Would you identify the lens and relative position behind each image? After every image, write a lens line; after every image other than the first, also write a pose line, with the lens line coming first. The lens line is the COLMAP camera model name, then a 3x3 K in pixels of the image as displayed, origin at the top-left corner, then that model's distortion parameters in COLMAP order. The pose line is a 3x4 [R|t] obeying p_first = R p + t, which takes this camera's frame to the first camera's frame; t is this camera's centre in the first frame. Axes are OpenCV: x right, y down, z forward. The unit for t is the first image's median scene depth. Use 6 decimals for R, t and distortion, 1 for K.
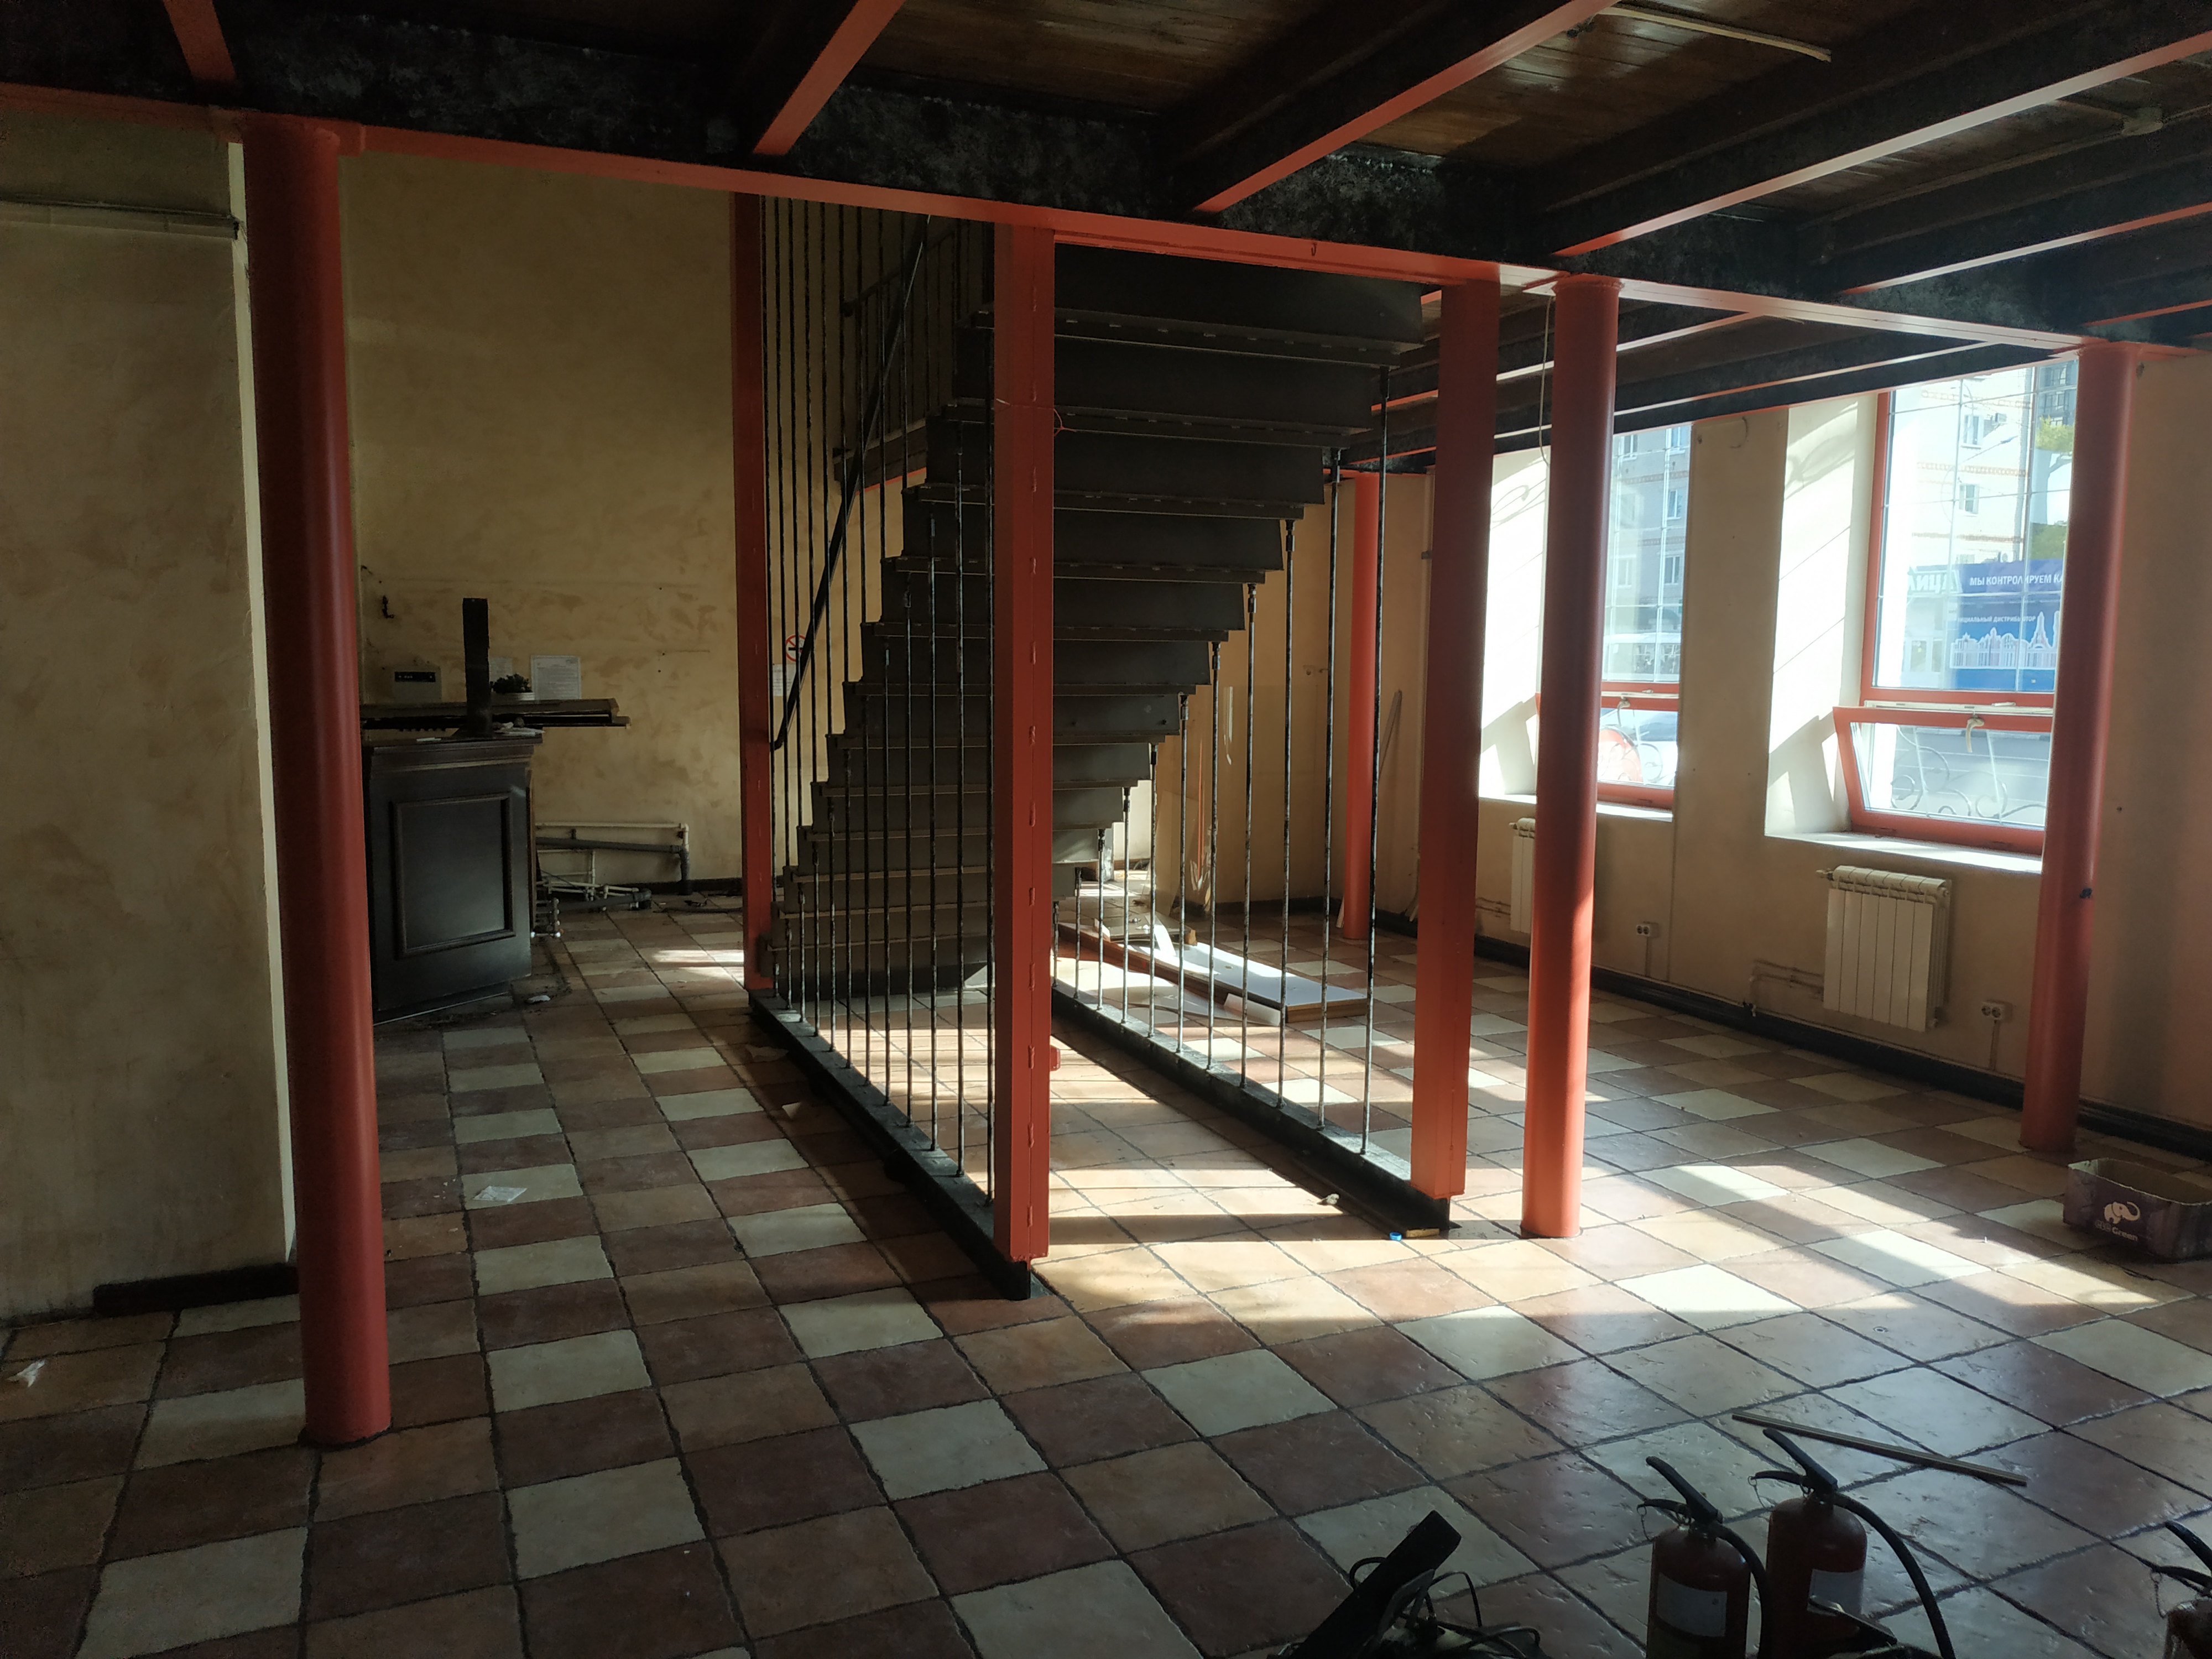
lens RADIAL K [[1620.4, 0, 1106.0], [0, 1620.4, 829.5], [0, 0, 1]] dist [0.103371, -0.179519]
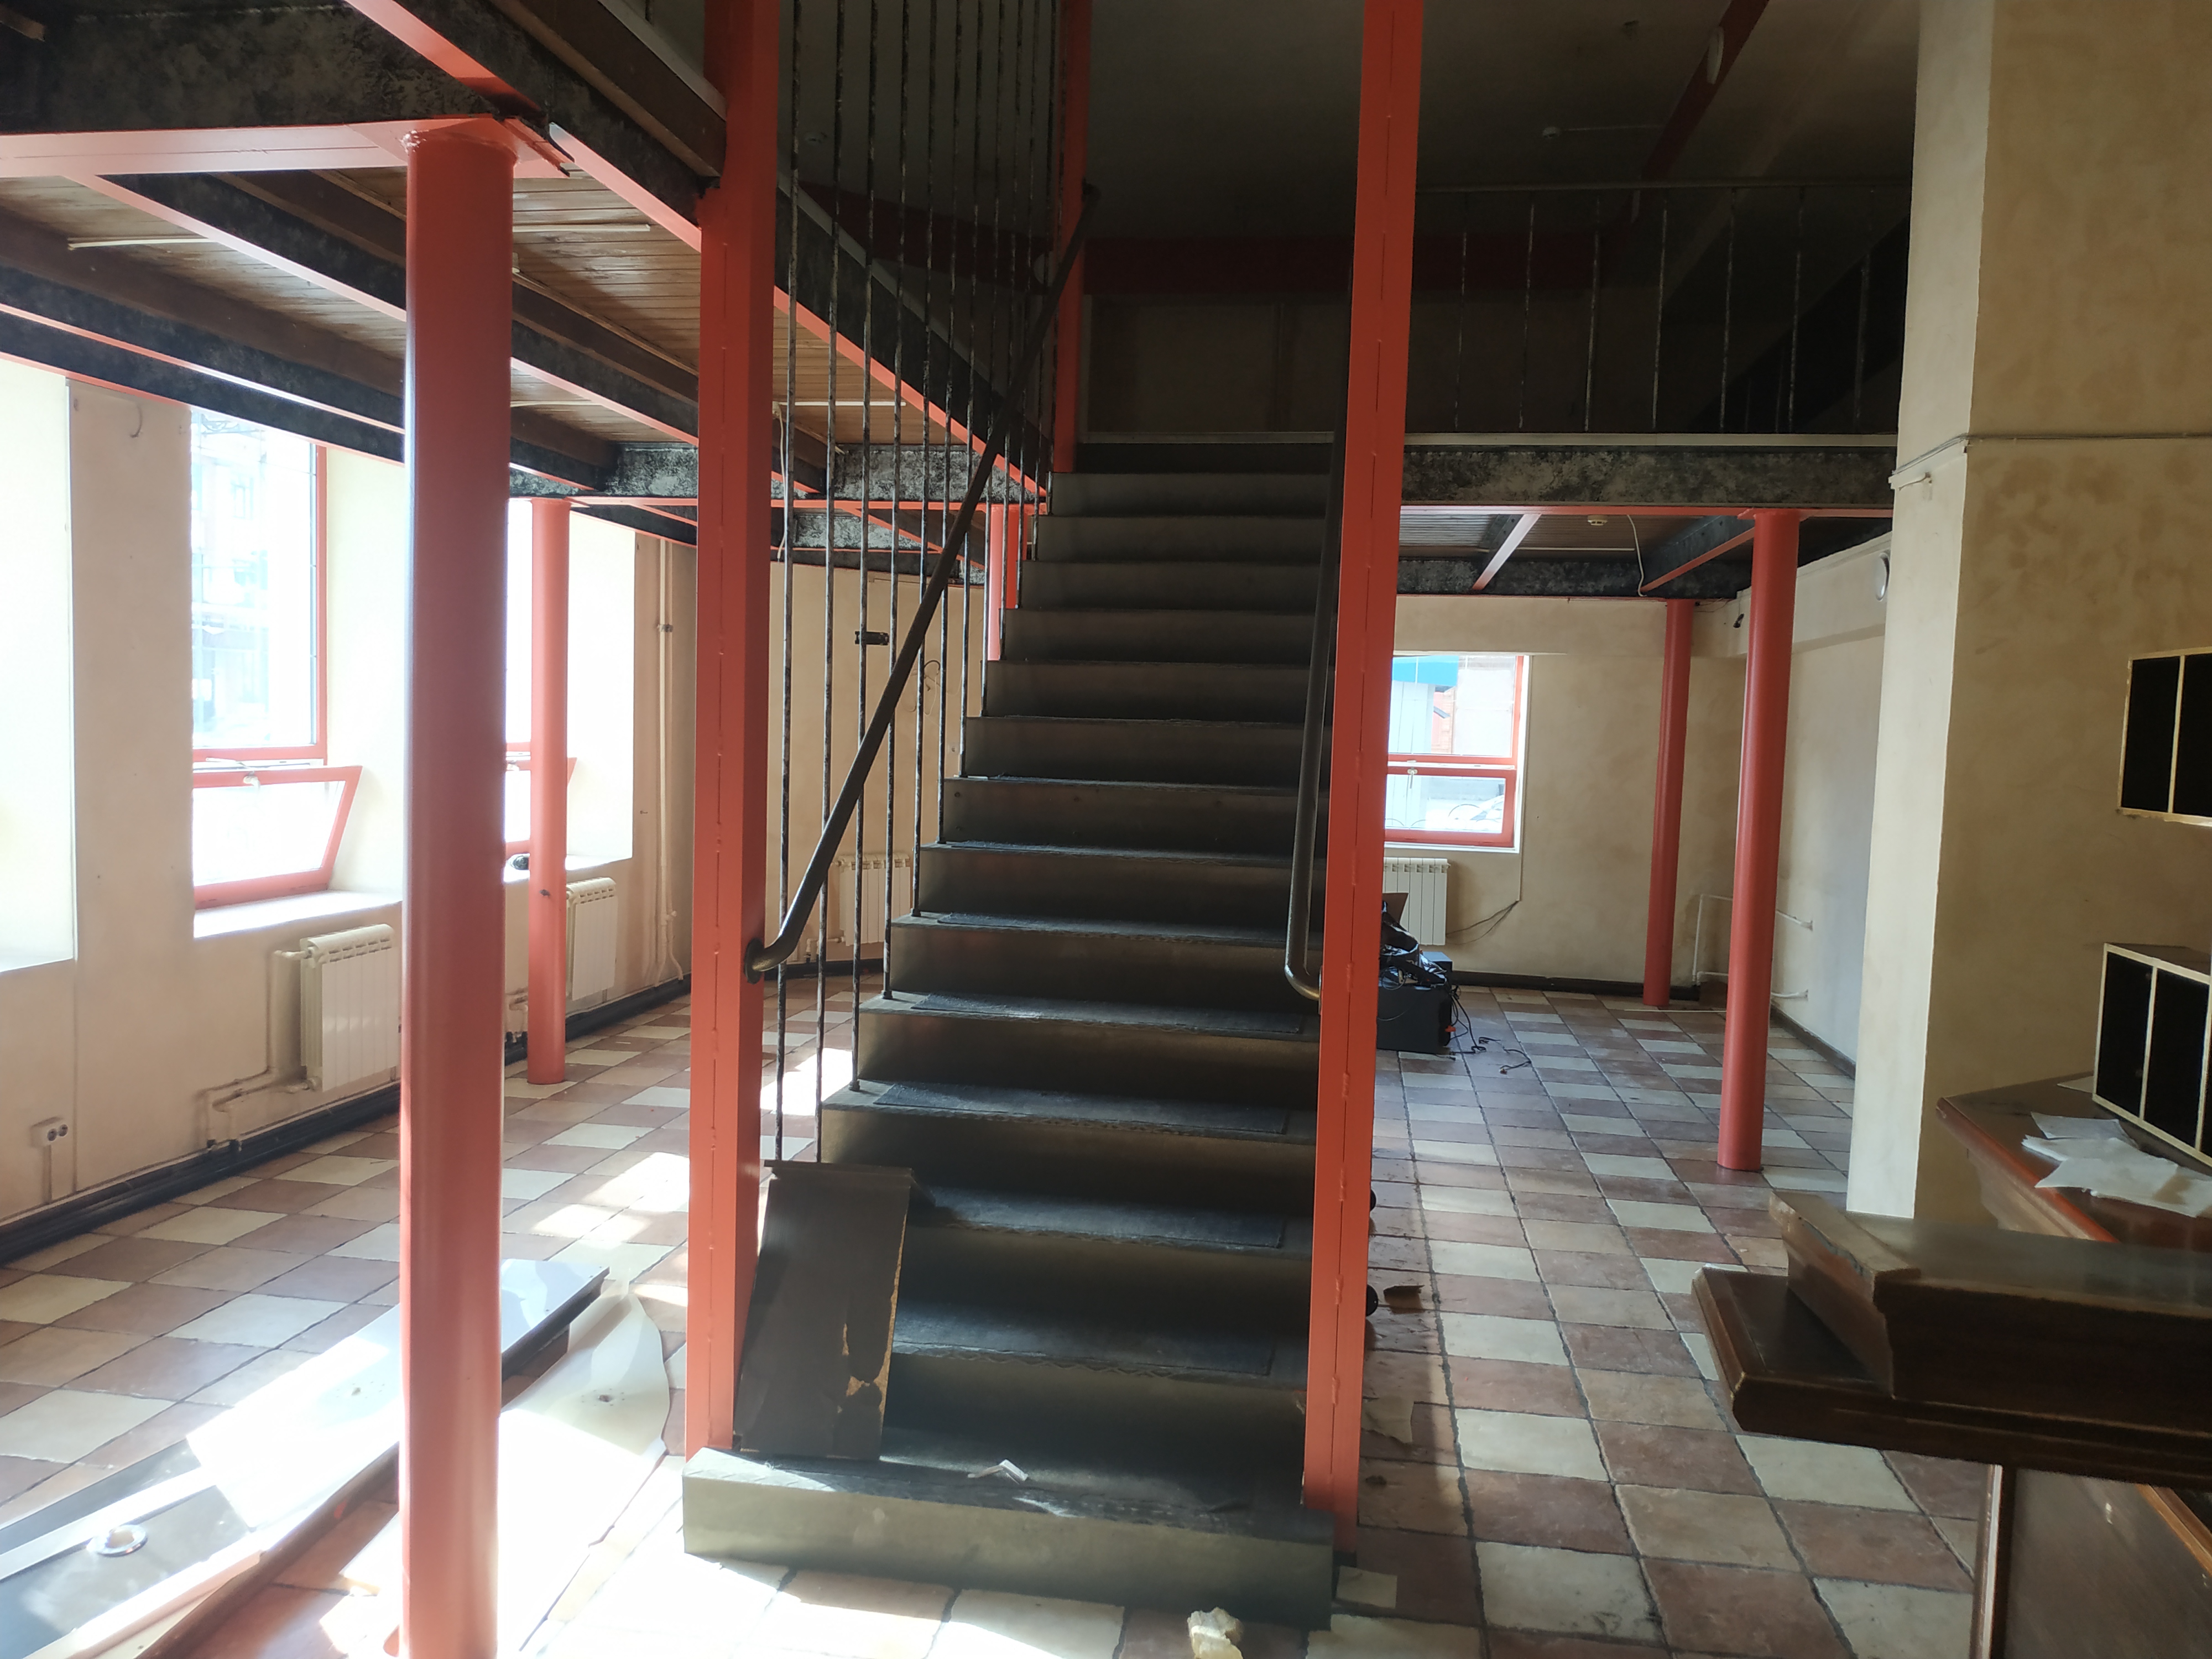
lens RADIAL K [[1620.4, 0, 1106.0], [0, 1620.4, 829.5], [0, 0, 1]] dist [0.103371, -0.179519]
pose [[-0.844737, -0.071433, 0.530394, -0.563636], [0.019804, 0.986201, 0.164362, -0.243144], [-0.534816, 0.149346, -0.831666, 2.005578]]
